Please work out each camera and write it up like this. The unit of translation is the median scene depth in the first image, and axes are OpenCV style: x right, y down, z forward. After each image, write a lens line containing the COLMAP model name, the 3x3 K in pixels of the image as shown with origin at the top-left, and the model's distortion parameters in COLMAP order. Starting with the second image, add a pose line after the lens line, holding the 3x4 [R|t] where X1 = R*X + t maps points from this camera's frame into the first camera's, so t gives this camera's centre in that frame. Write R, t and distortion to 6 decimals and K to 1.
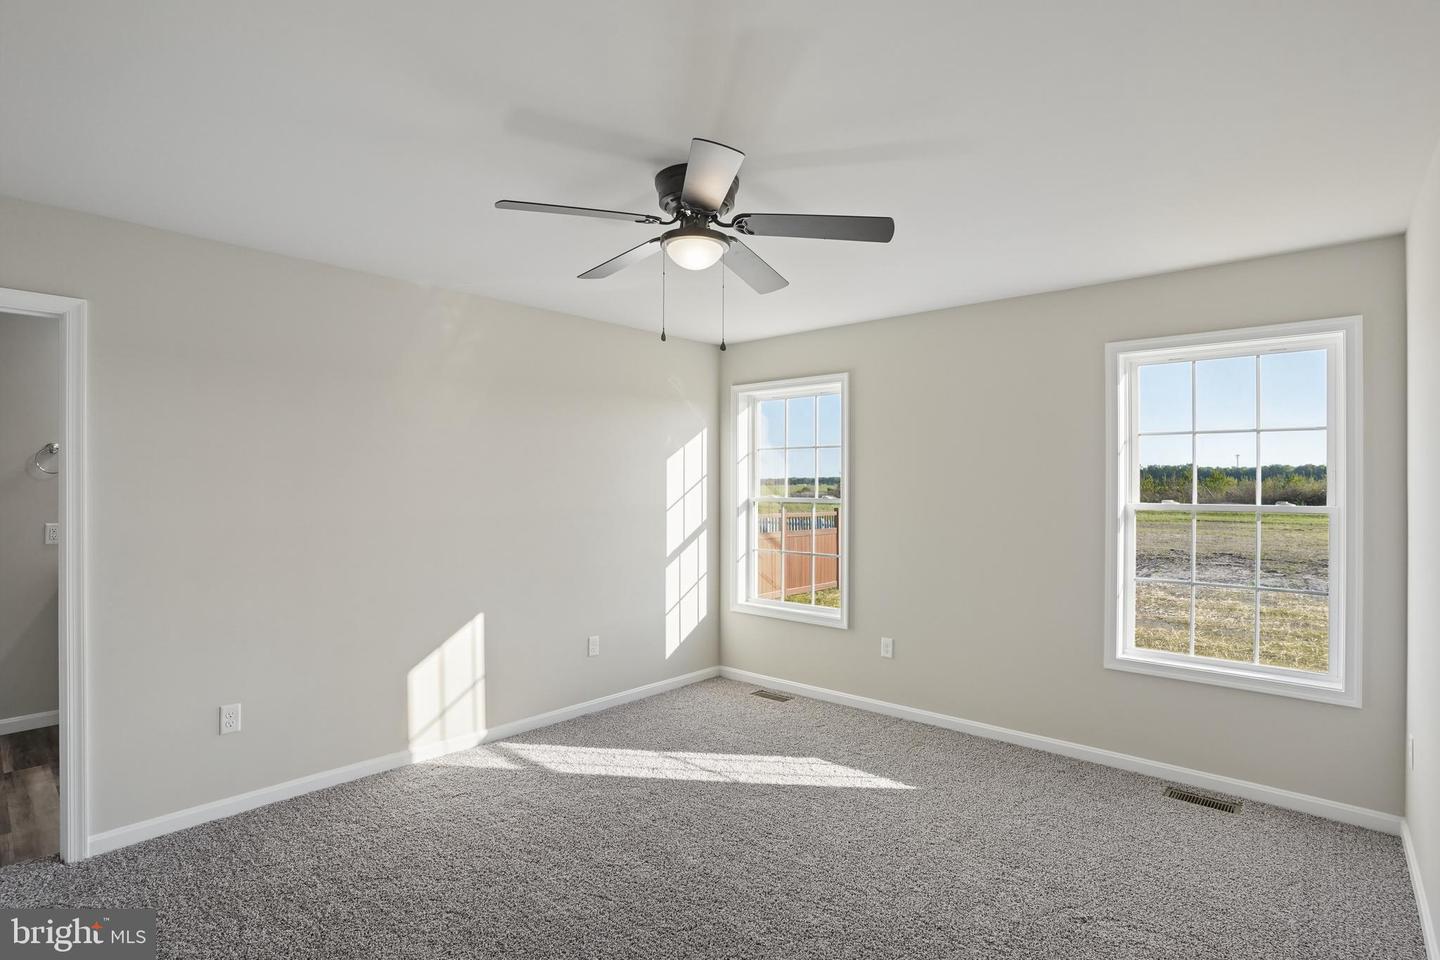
lens RADIAL K [[710.4, 0, 713.5], [0, 710.4, 477.7], [0, 0, 1]] dist [-0.079156, 0.036344]
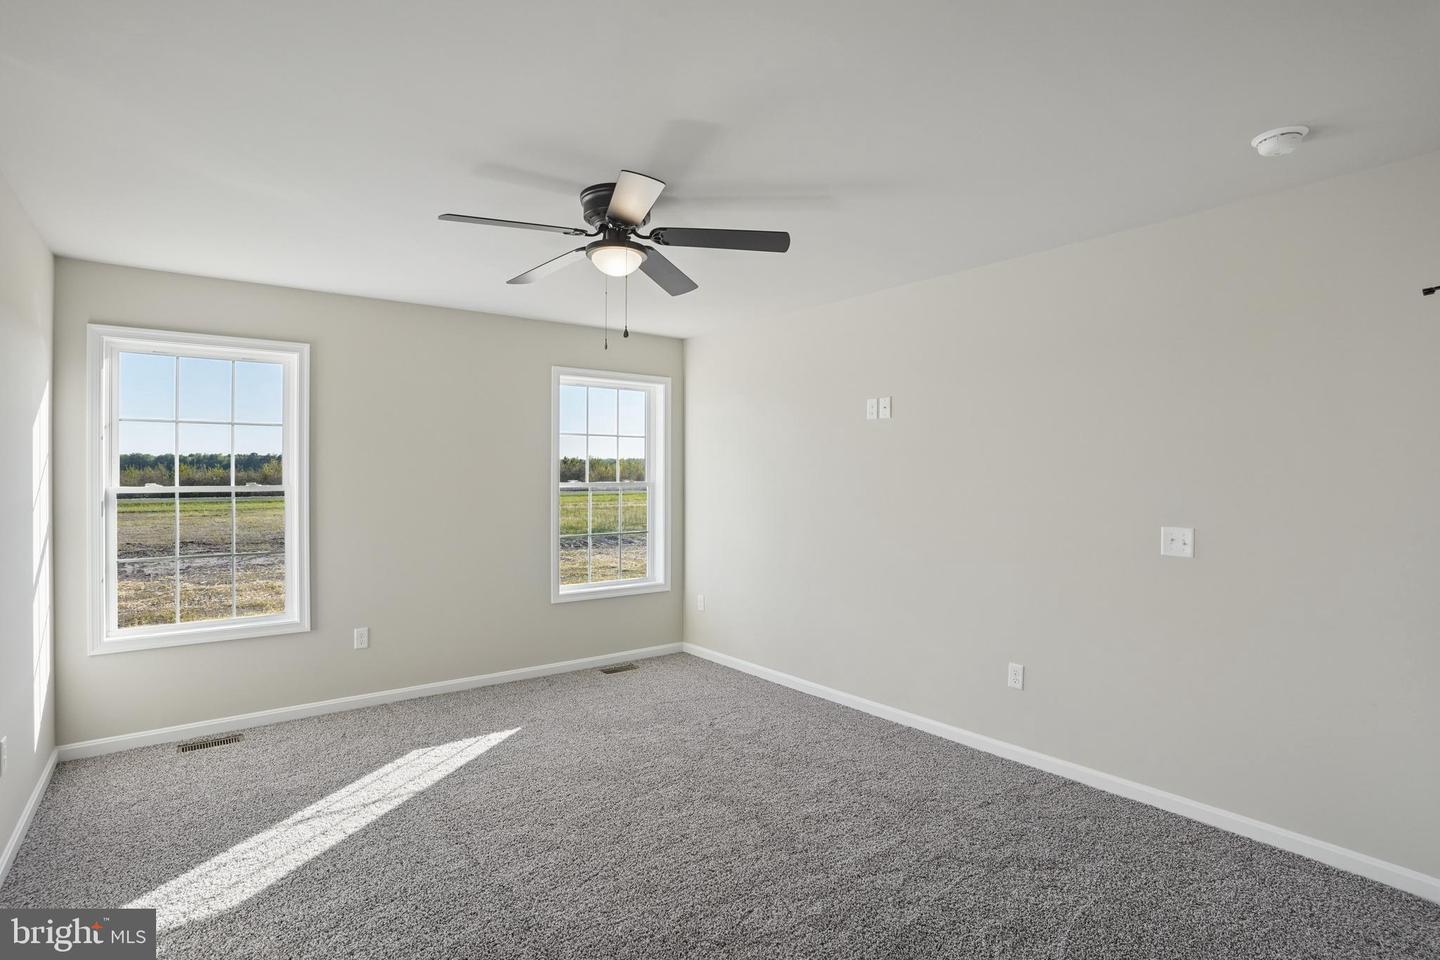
lens RADIAL K [[707.2, 0, 715.0], [0, 707.2, 482.1], [0, 0, 1]] dist [-0.077663, 0.035347]
pose [[0.181831, -0.015872, 0.983202, -0.727813], [-0.007138, 0.999822, 0.017460, 0.007928], [-0.983304, -0.010193, 0.181686, 0.426471]]
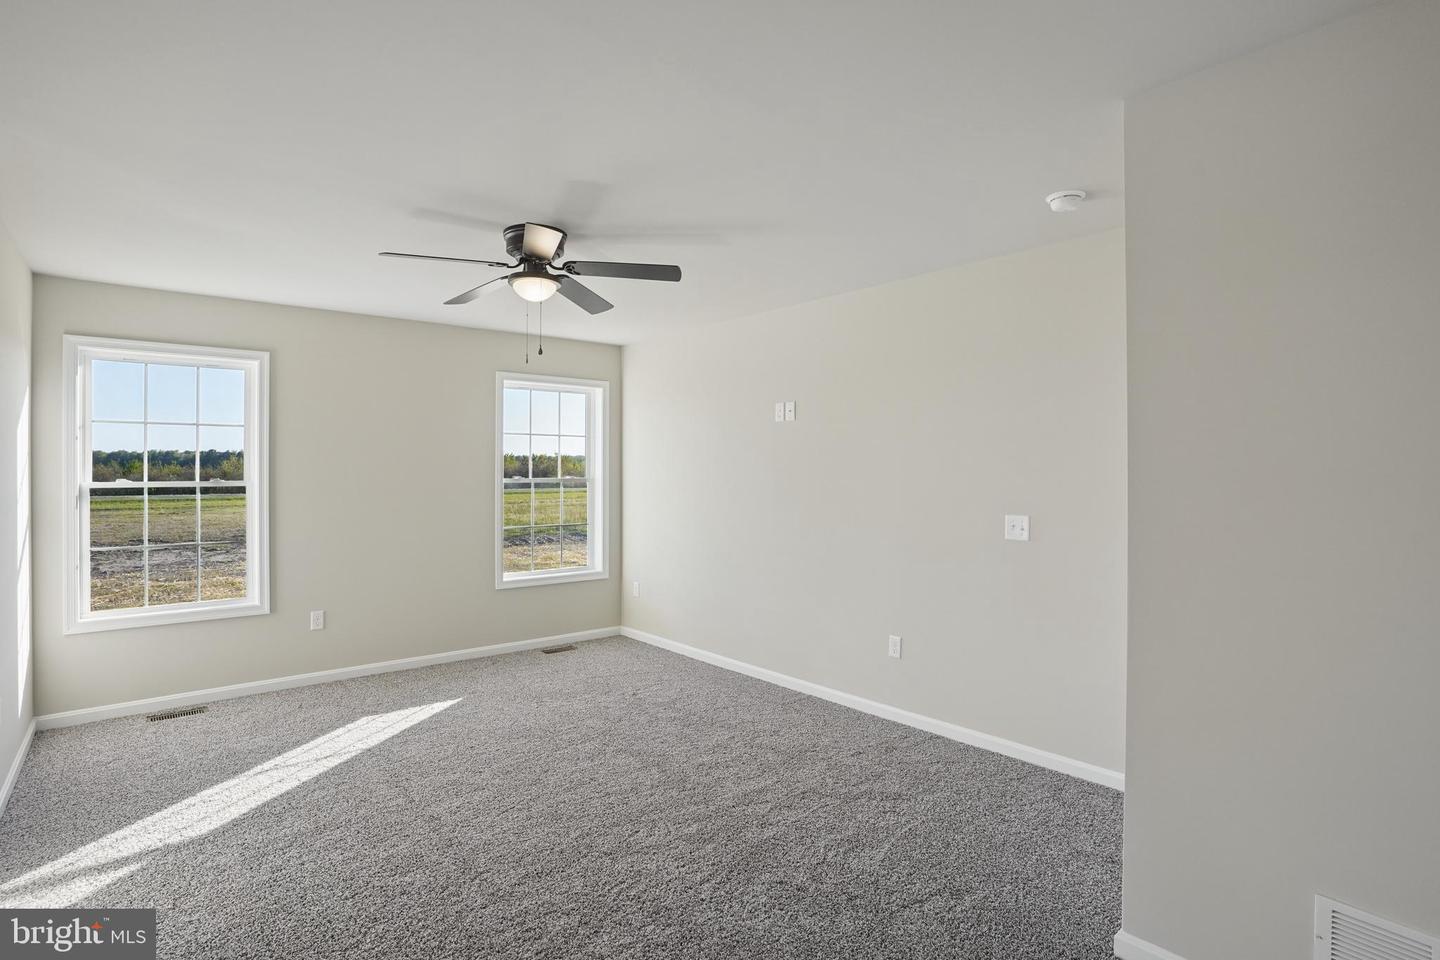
lens RADIAL K [[710.4, 0, 713.5], [0, 710.4, 477.7], [0, 0, 1]] dist [-0.079156, 0.036344]
pose [[0.143449, -0.014219, 0.989556, -0.850061], [-0.007054, 0.999857, 0.015390, 0.007377], [-0.989633, -0.009188, 0.143328, 0.317791]]
